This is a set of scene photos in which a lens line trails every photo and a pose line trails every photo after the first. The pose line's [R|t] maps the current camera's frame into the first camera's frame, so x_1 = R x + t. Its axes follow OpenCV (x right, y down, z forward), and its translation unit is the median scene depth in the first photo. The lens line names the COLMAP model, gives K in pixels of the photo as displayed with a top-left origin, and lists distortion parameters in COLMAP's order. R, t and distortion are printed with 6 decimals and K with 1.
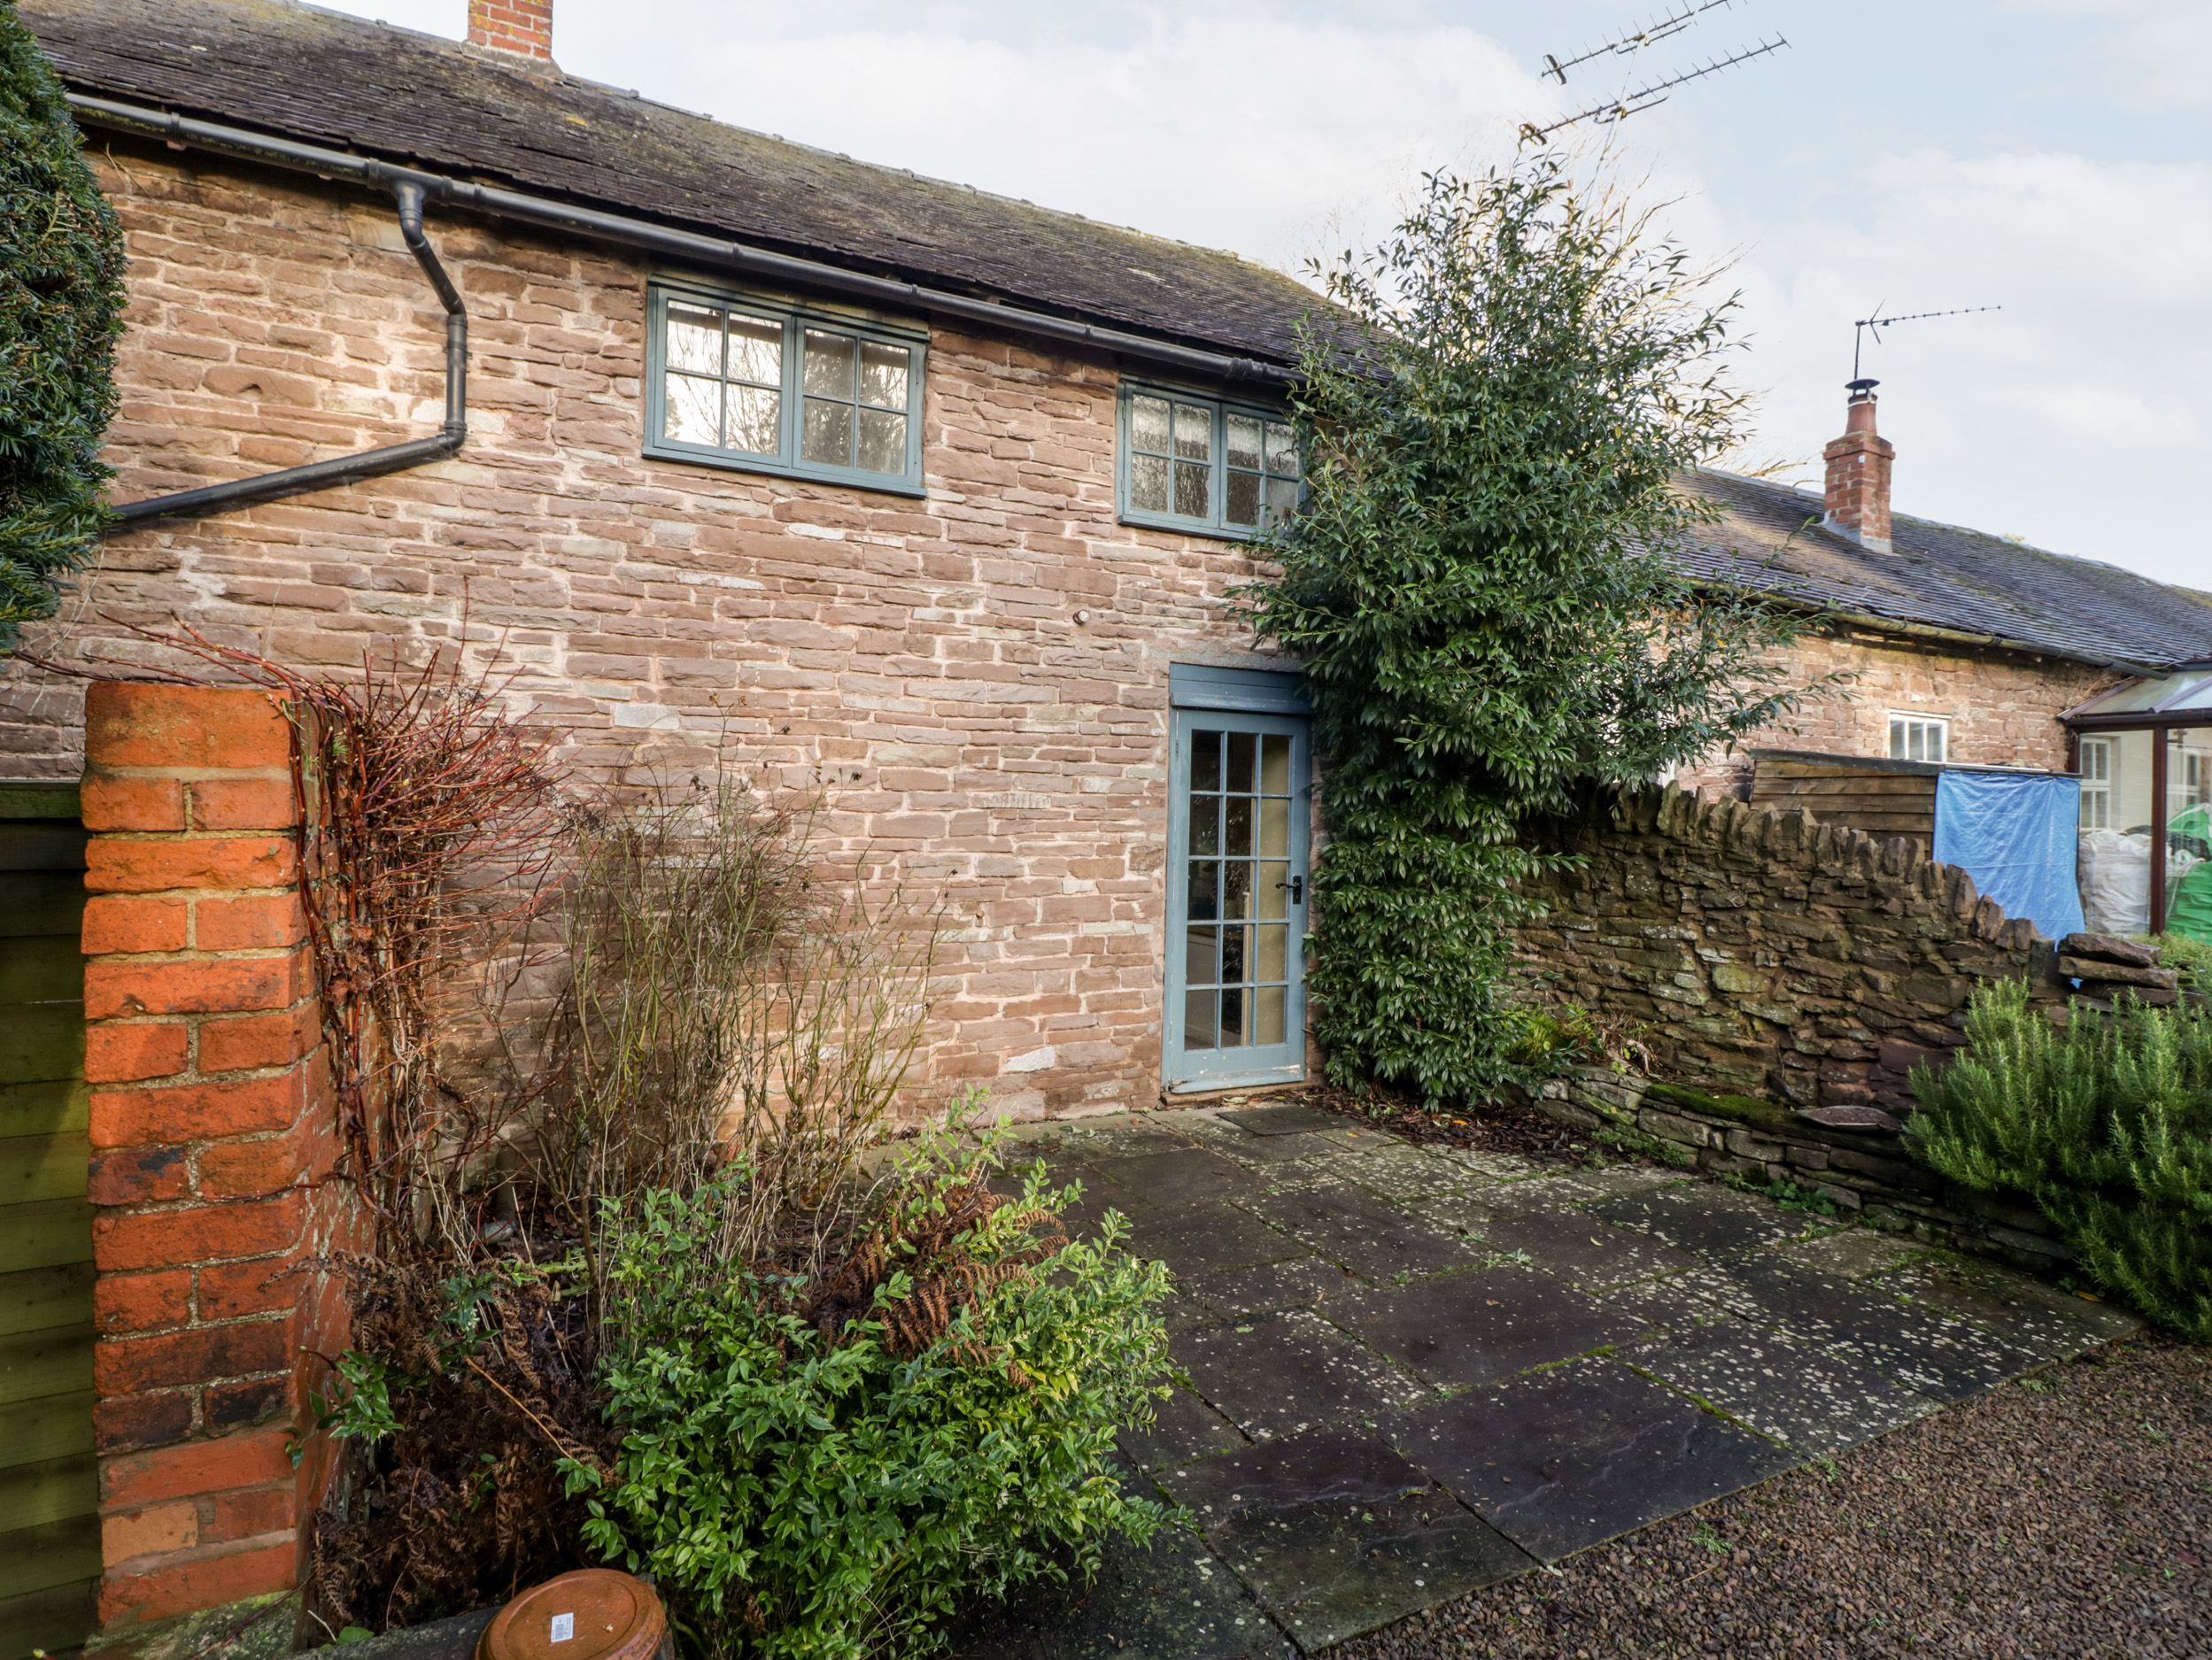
lens RADIAL K [[1176.8, 0, 1076.7], [0, 1176.8, 821.4], [0, 0, 1]] dist [0.015023, -0.023728]
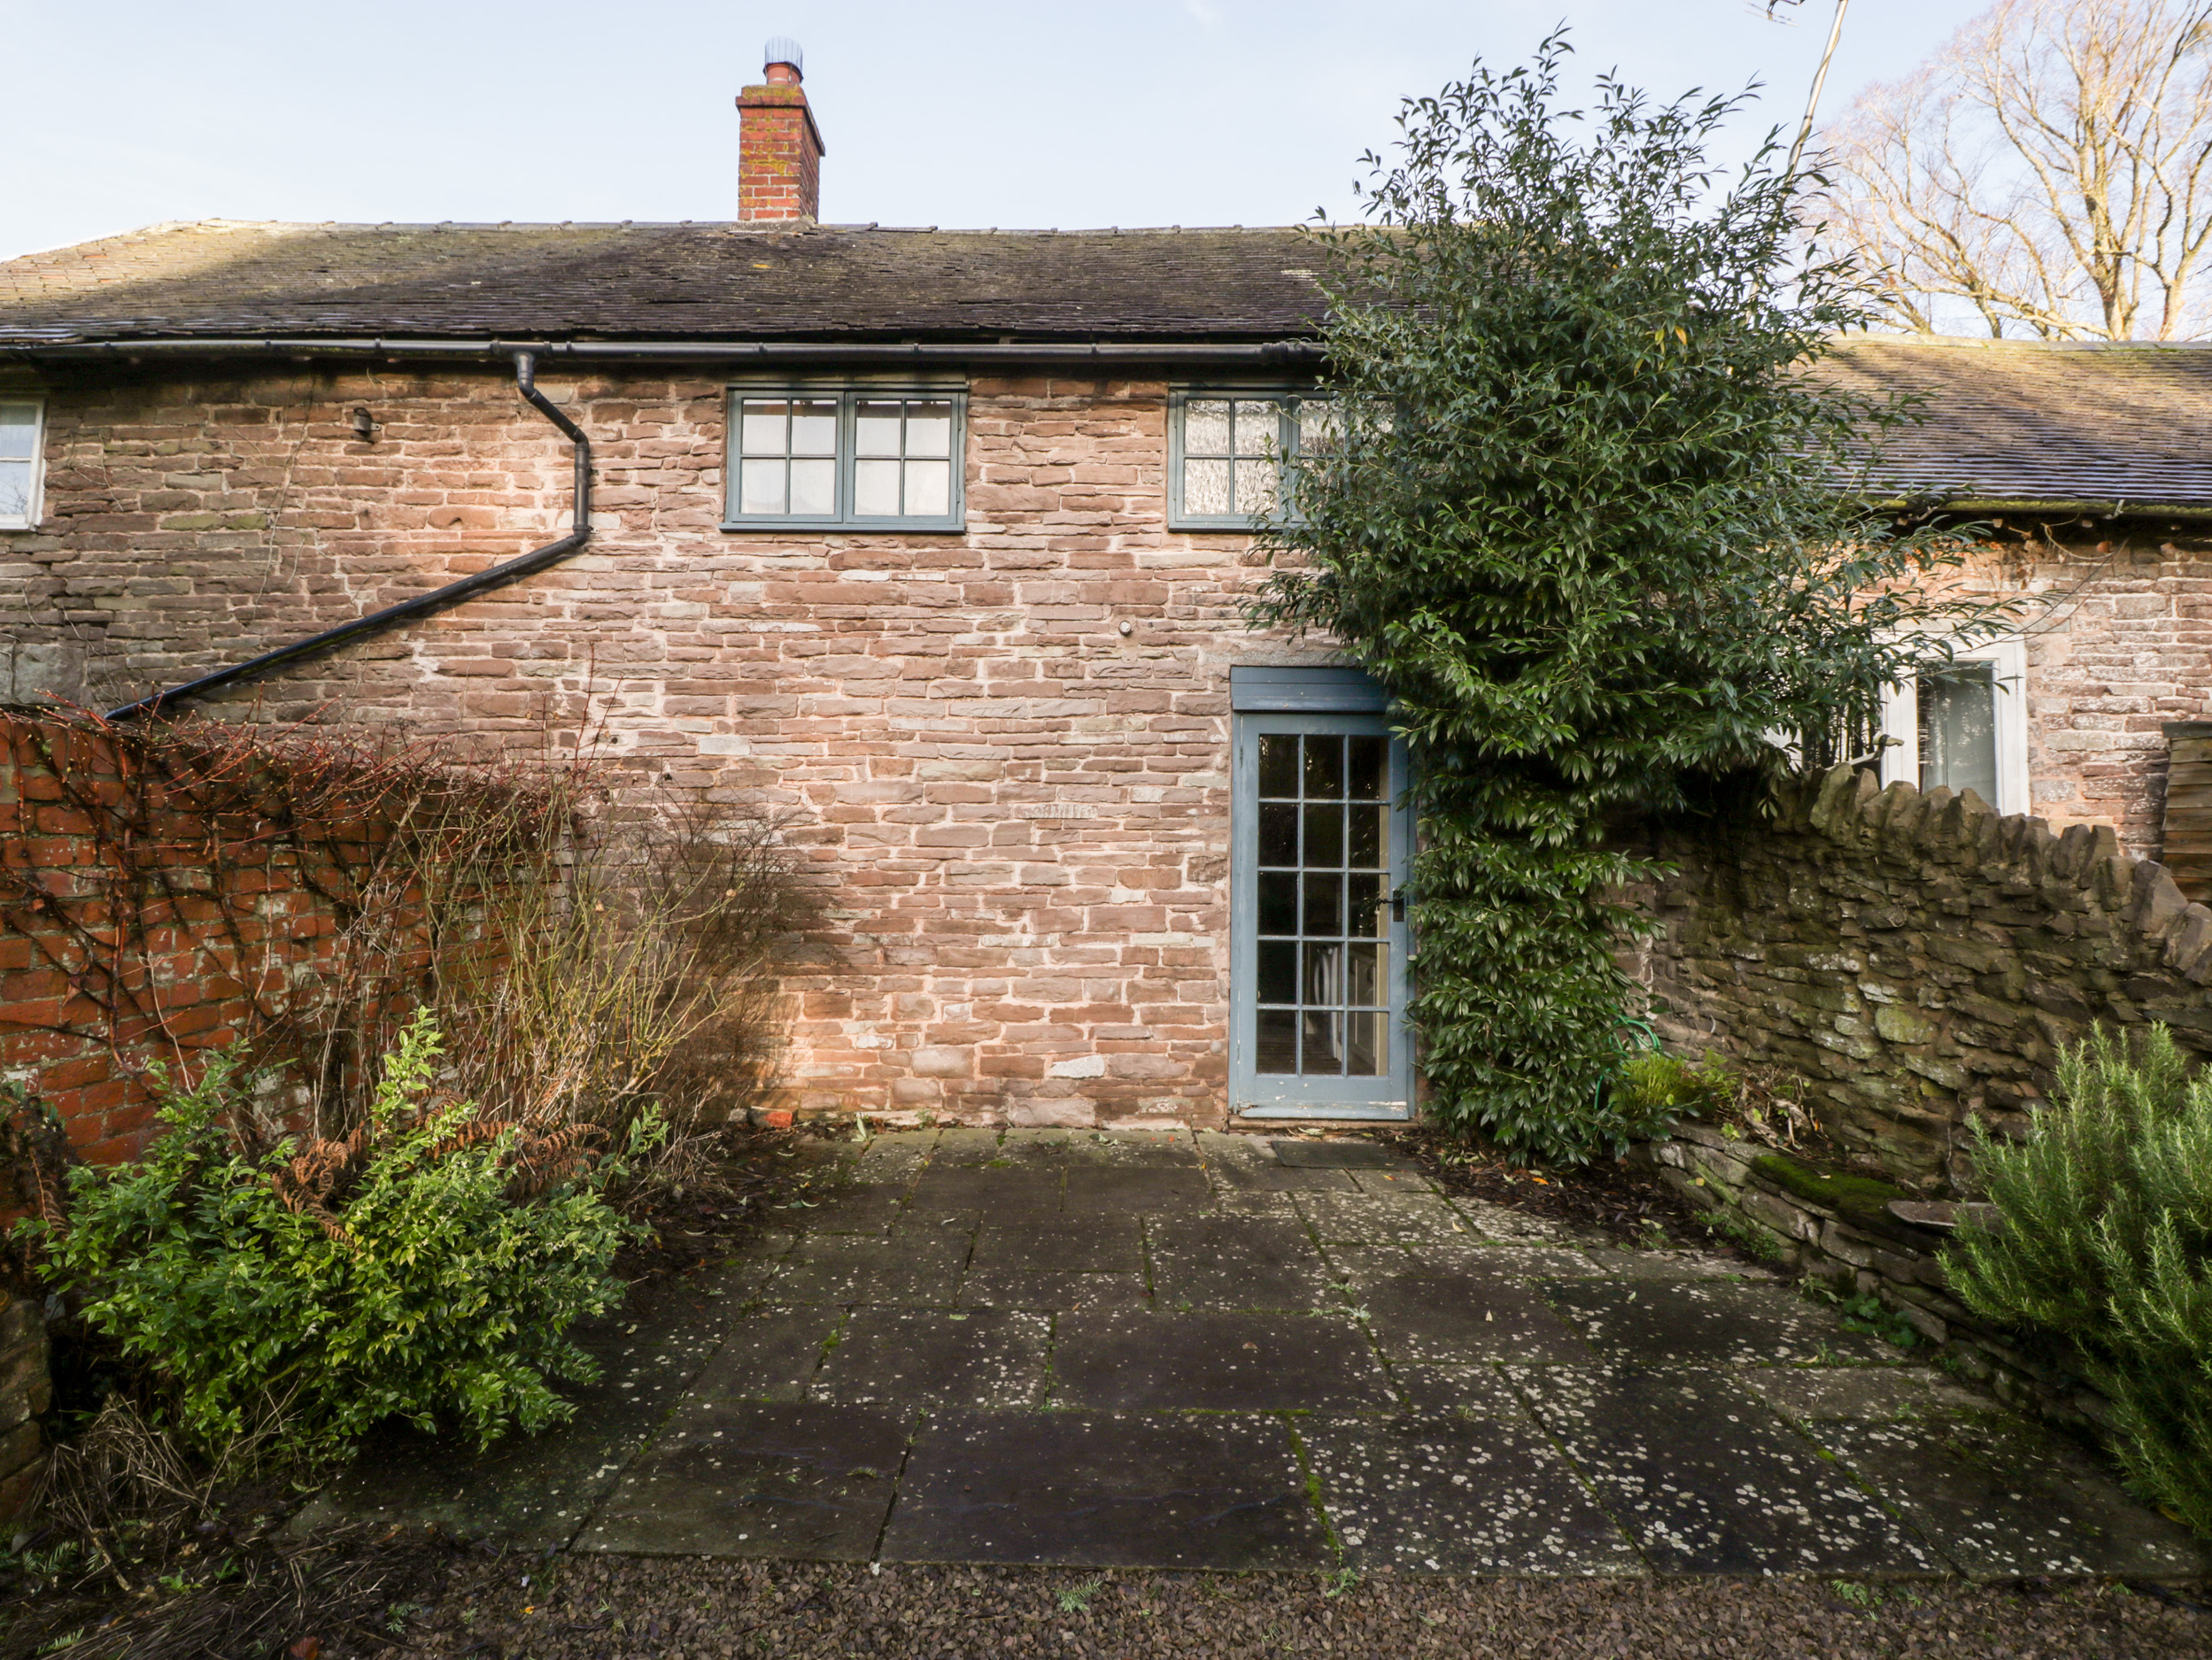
lens RADIAL K [[1176.8, 0, 1076.7], [0, 1176.8, 821.4], [0, 0, 1]] dist [0.015023, -0.023728]
pose [[0.883957, -0.022638, -0.467020, 0.476154], [0.003560, 0.999124, -0.041693, 0.036914], [0.467555, 0.035192, 0.883263, 0.104918]]
